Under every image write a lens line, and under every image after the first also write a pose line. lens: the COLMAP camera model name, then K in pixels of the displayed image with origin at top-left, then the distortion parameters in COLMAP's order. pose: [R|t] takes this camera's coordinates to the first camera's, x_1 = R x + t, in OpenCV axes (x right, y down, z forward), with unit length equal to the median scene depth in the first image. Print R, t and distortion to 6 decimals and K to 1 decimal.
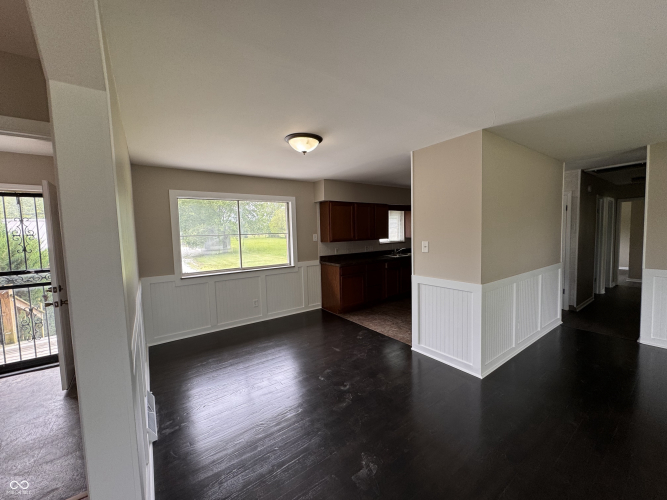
lens RADIAL K [[266.0, 0, 333.5], [0, 266.0, 250.0], [0, 0, 1]] dist [-0.000826, 0.000007]
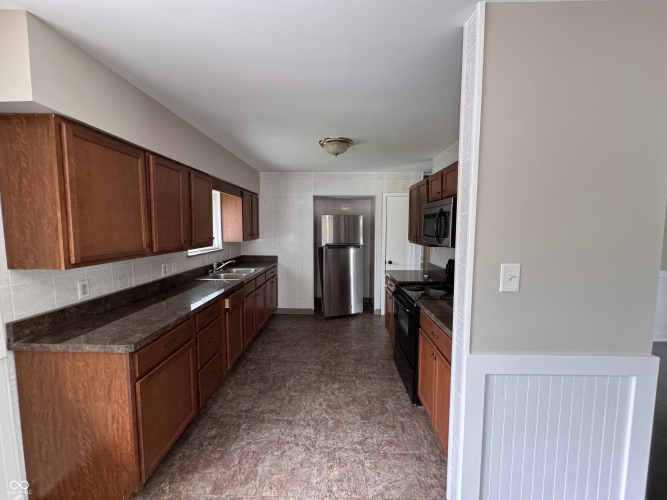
lens RADIAL K [[266.0, 0, 333.5], [0, 266.0, 250.0], [0, 0, 1]] dist [-0.000826, 0.000007]
pose [[0.592808, -0.040173, 0.804341, -0.069614], [0.036207, 0.999075, 0.023214, -0.043650], [-0.804529, 0.015361, 0.593714, 0.605830]]
